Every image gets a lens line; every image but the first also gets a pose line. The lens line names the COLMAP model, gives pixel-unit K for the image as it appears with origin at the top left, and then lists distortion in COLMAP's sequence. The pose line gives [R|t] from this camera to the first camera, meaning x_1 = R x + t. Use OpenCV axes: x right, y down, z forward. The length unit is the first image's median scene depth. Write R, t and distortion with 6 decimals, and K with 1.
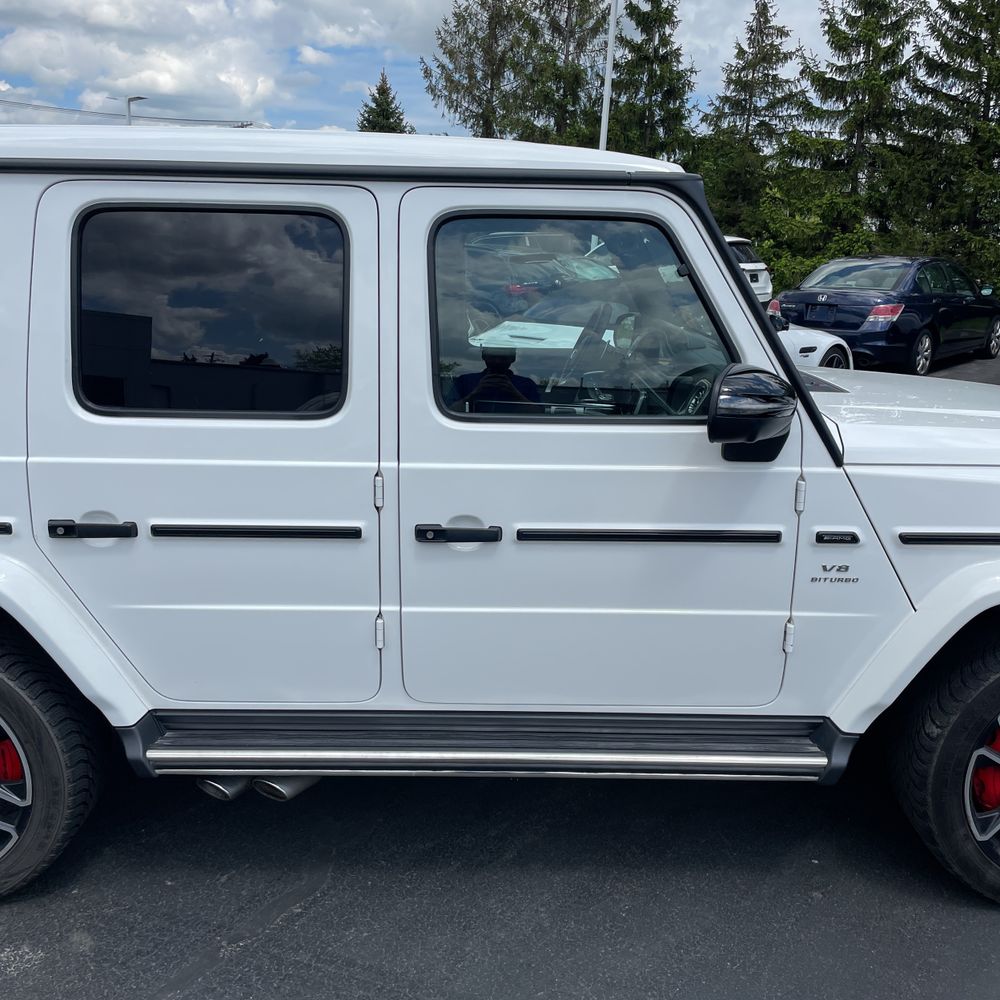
lens RADIAL K [[1007.5, 0, 511.2], [0, 1007.5, 489.6], [0, 0, 1]] dist [0.083252, -0.111457]
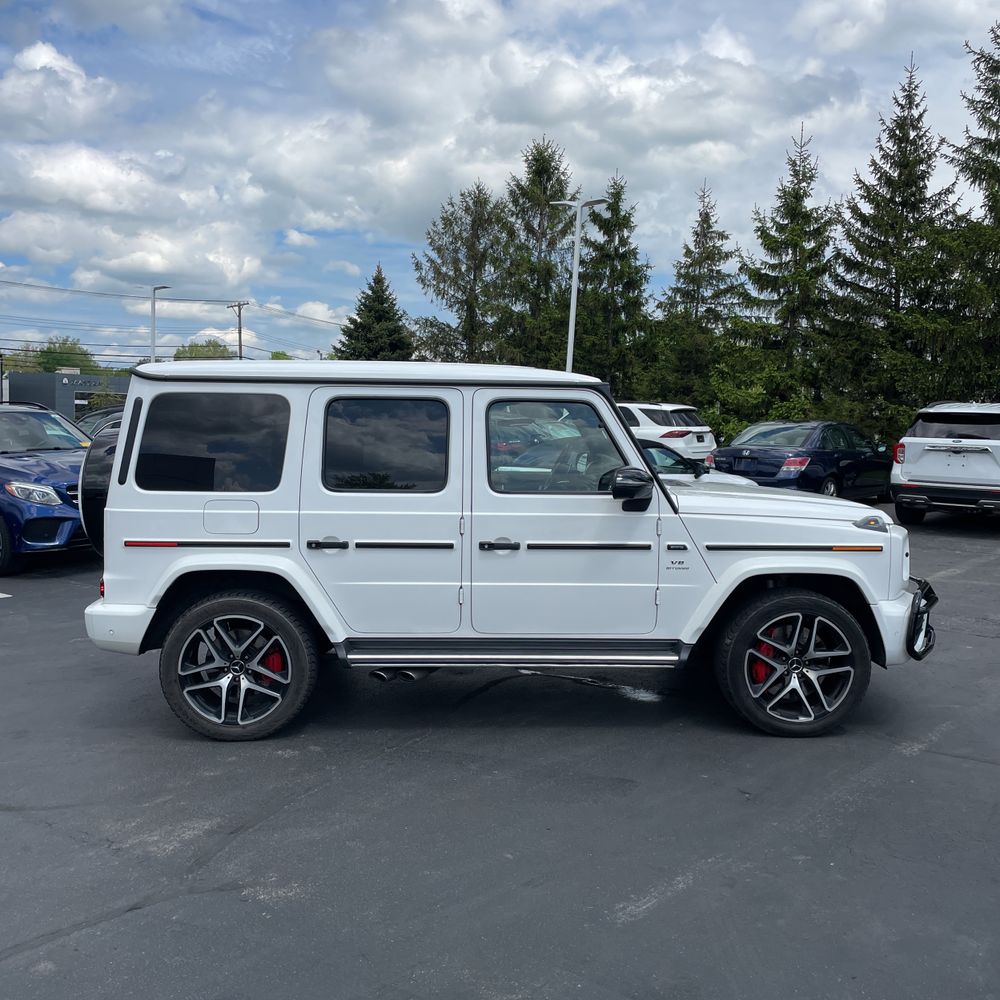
lens RADIAL K [[1007.5, 0, 511.2], [0, 1007.5, 489.6], [0, 0, 1]] dist [0.083252, -0.111457]
pose [[0.999708, -0.004160, 0.023795, -0.007496], [0.007884, 0.987305, -0.158641, 0.025347], [-0.022833, 0.158782, 0.987050, -0.106974]]
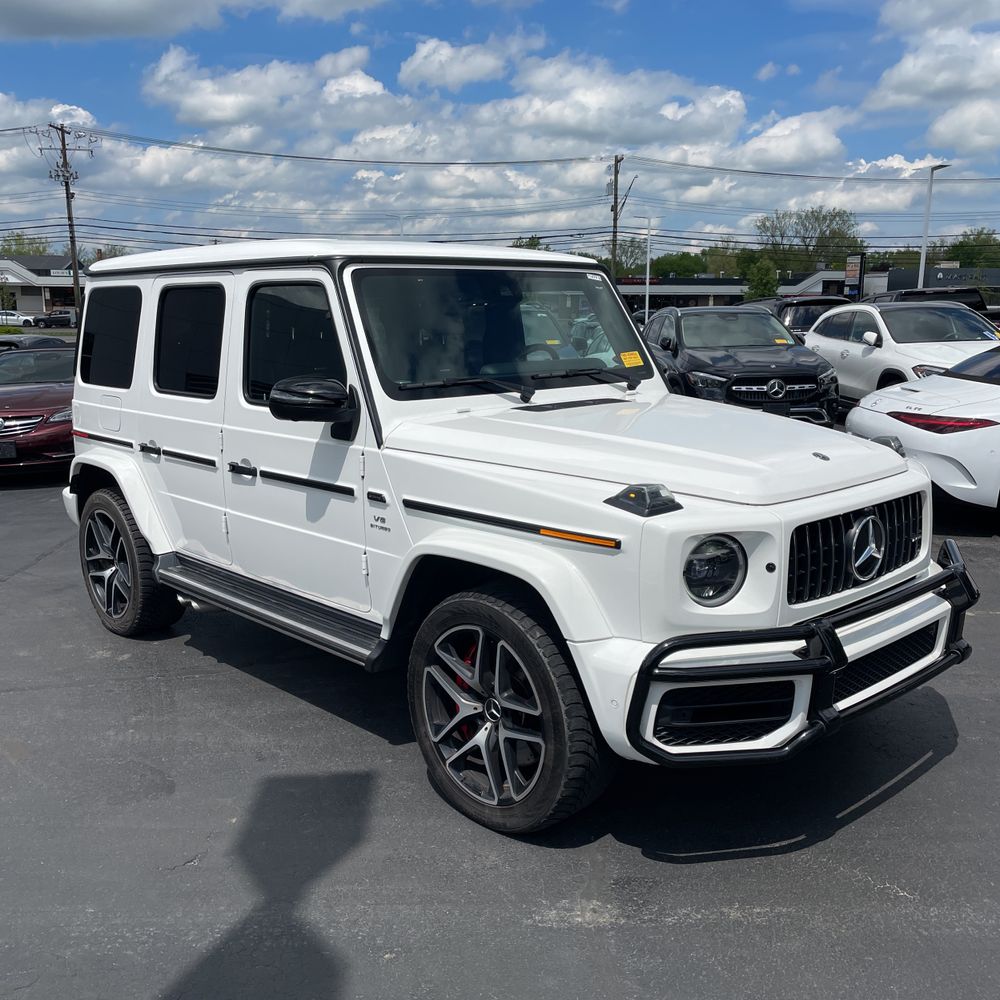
lens RADIAL K [[1007.5, 0, 511.2], [0, 1007.5, 489.6], [0, 0, 1]] dist [0.083252, -0.111457]
pose [[0.683525, 0.107712, -0.721936, 0.145337], [-0.151034, 0.988518, 0.004488, 0.000114], [0.714131, 0.105969, 0.691945, 0.013313]]
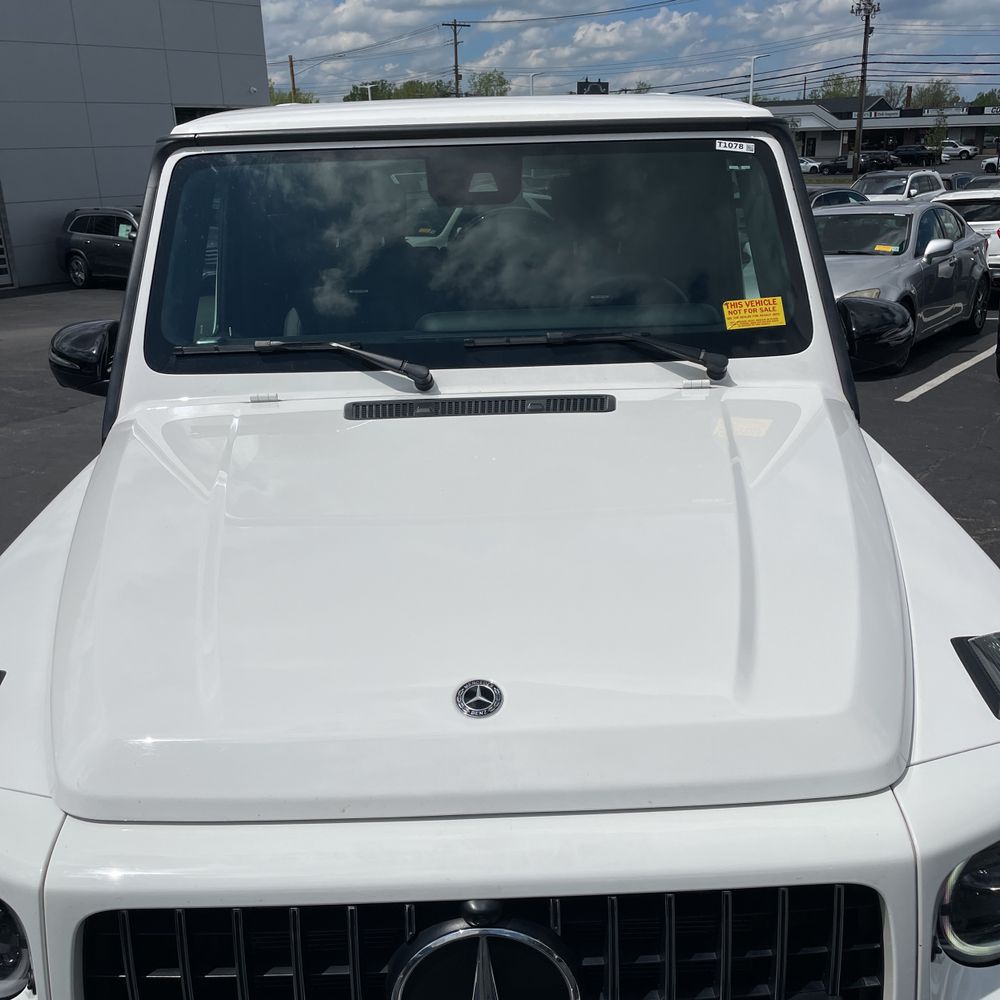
lens RADIAL K [[1007.5, 0, 511.2], [0, 1007.5, 489.6], [0, 0, 1]] dist [0.083252, -0.111457]
pose [[0.011678, 0.288531, -0.957399, 0.120267], [-0.204179, 0.937980, 0.280188, -0.031943], [0.978864, 0.192209, 0.069865, 0.126584]]
